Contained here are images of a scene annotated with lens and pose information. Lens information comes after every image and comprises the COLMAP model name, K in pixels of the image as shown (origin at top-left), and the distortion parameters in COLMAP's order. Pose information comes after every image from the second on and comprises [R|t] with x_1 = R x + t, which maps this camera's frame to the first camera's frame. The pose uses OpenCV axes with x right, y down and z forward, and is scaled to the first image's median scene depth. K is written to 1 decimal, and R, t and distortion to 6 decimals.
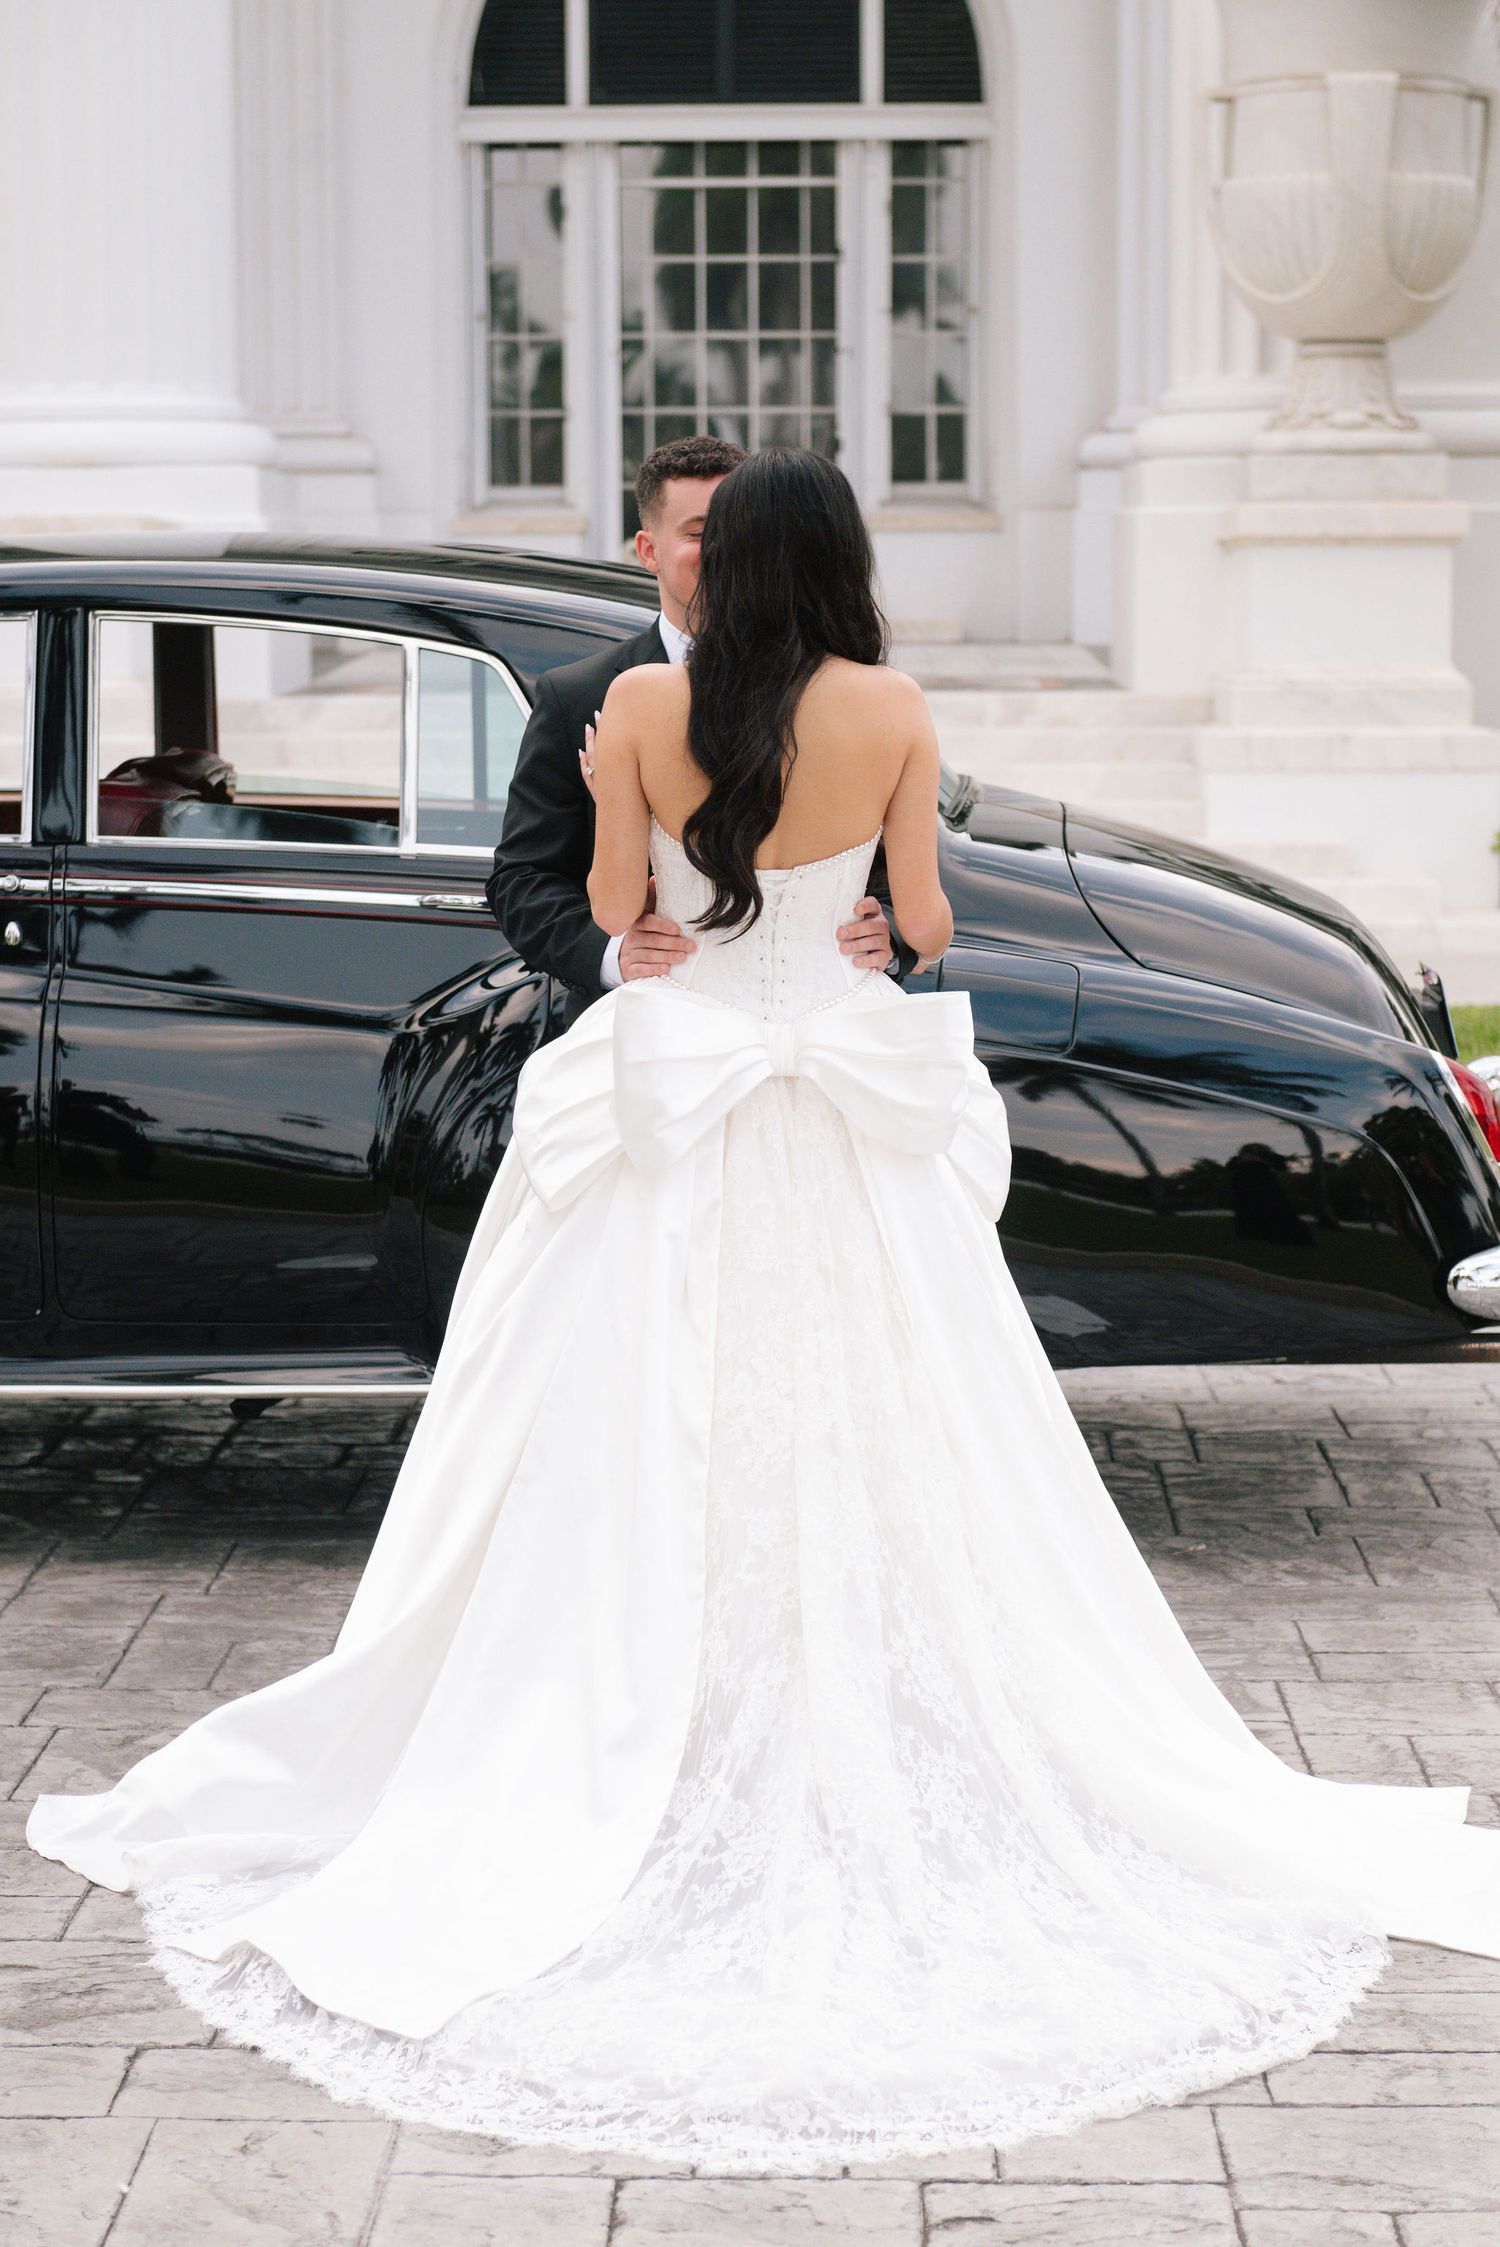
lens RADIAL K [[5222.2, 0, 751.1], [0, 5222.2, 1138.6], [0, 0, 1]] dist [0.100479, 0.000000]
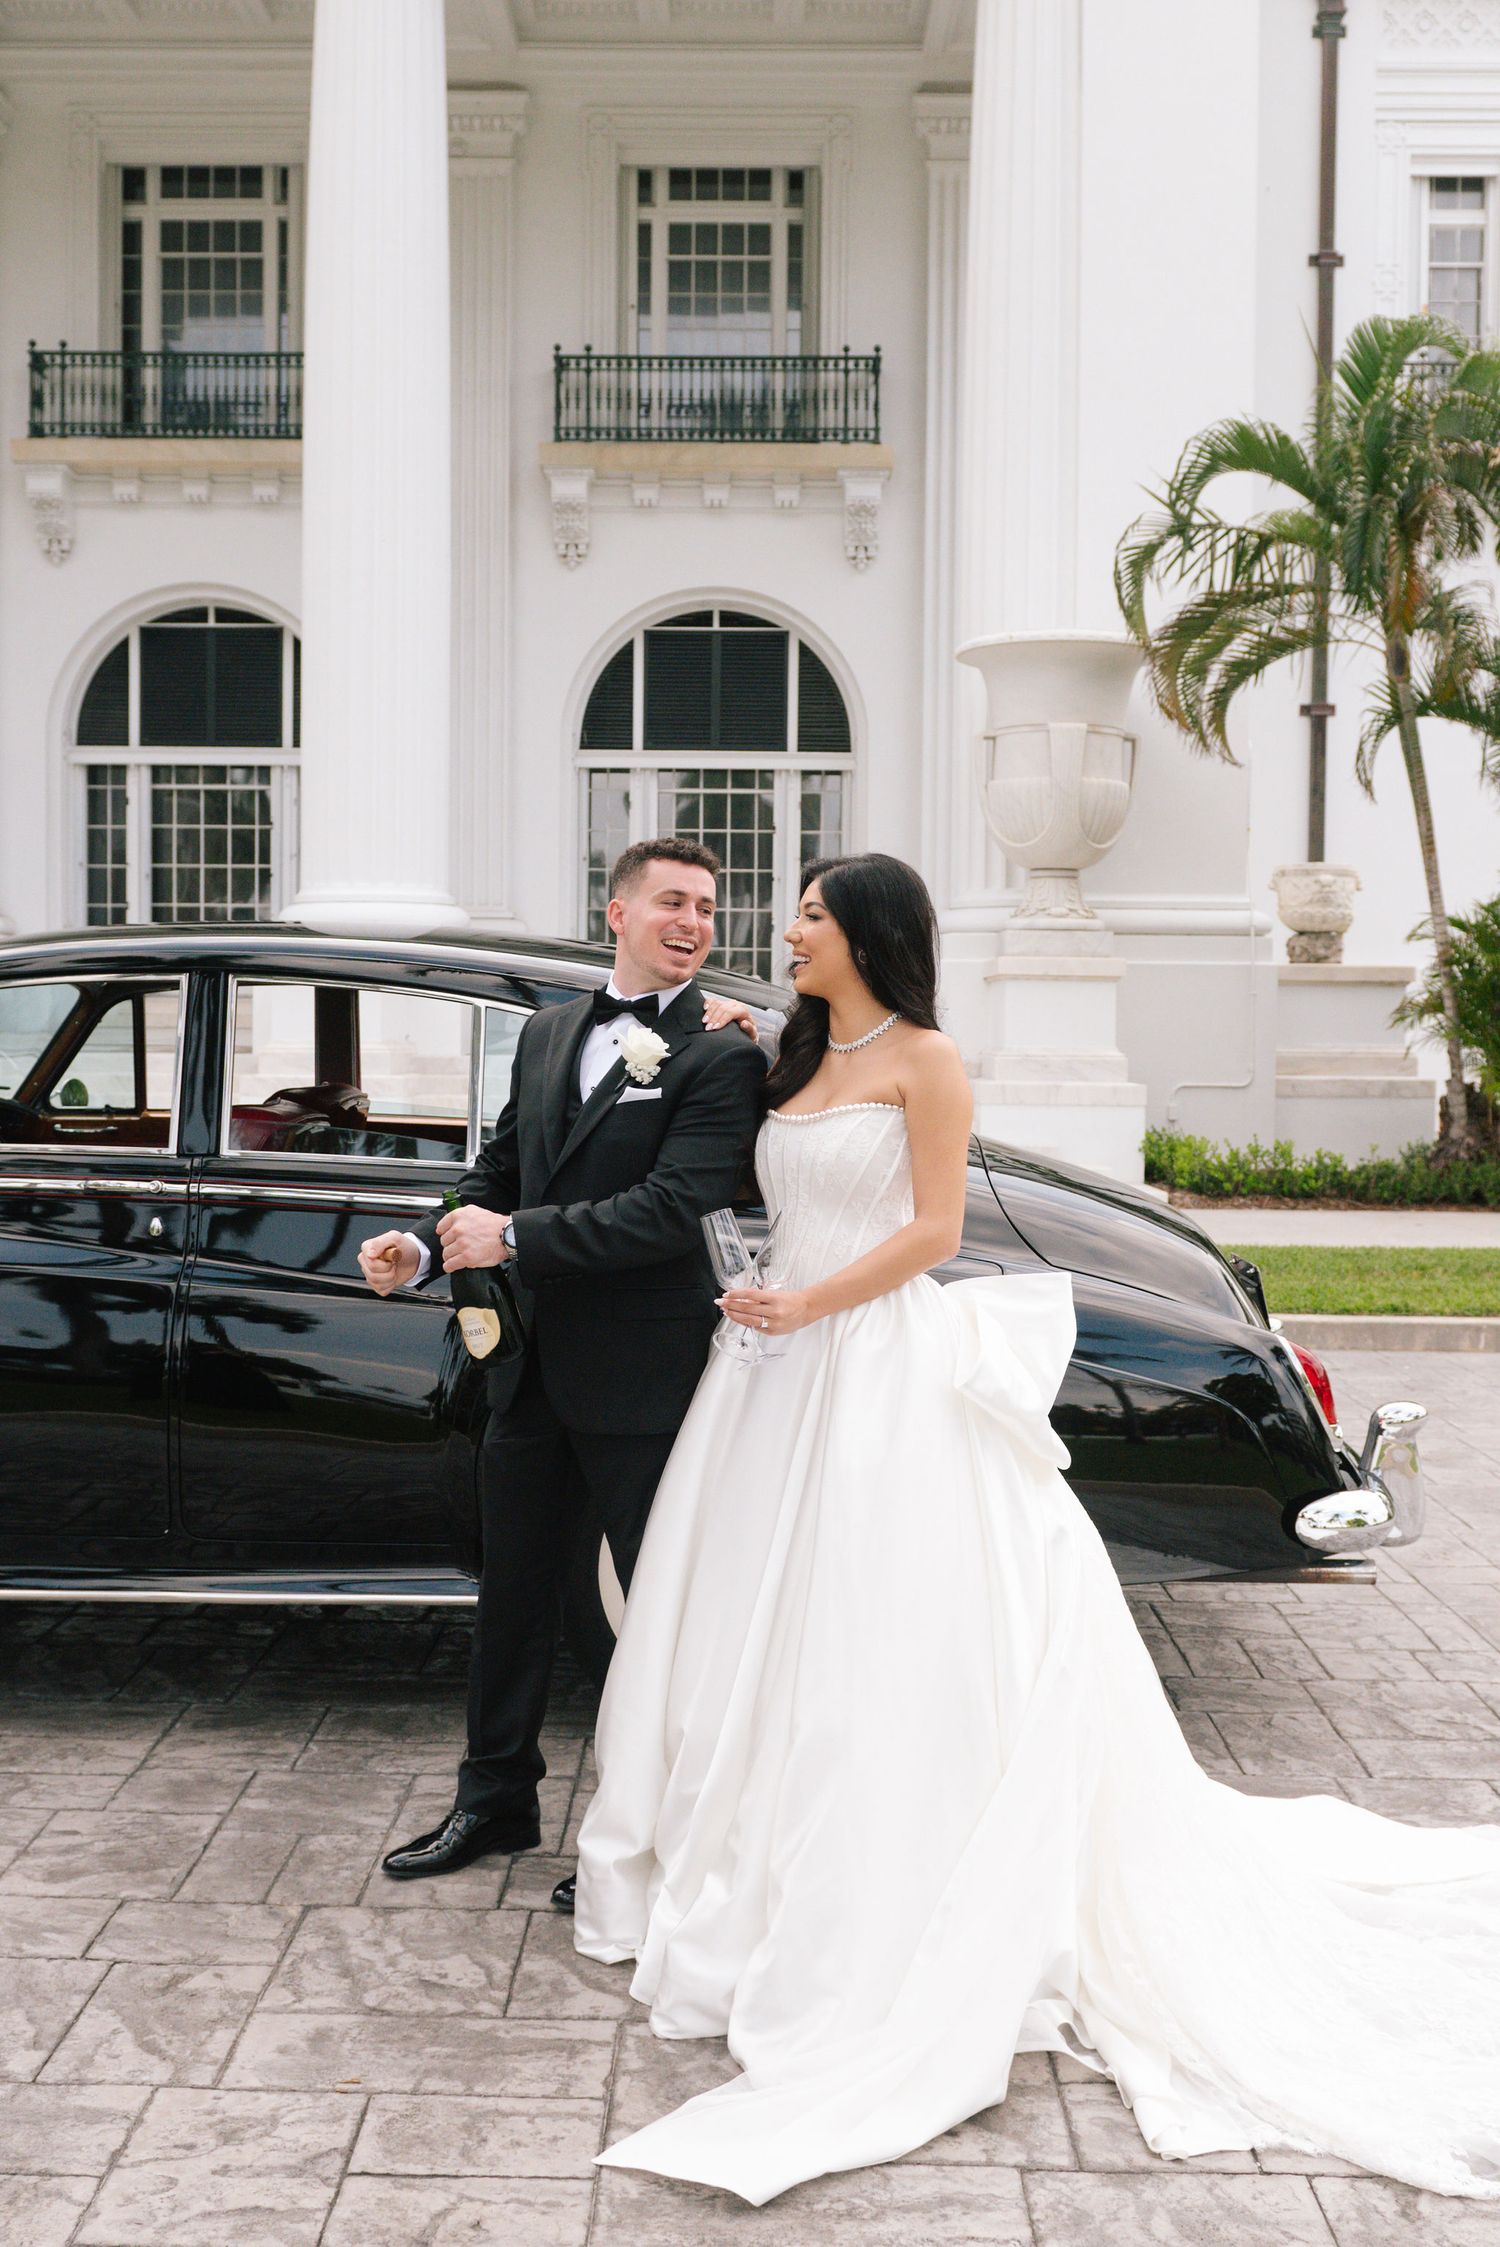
lens RADIAL K [[2242.8, 0, 745.9], [0, 2242.8, 1092.7], [0, 0, 1]] dist [0.011874, 0.000000]
pose [[0.999779, 0.015764, 0.013882, -0.006686], [-0.014726, 0.997298, -0.071972, -0.030294], [-0.014979, 0.071752, 0.997310, 0.401891]]
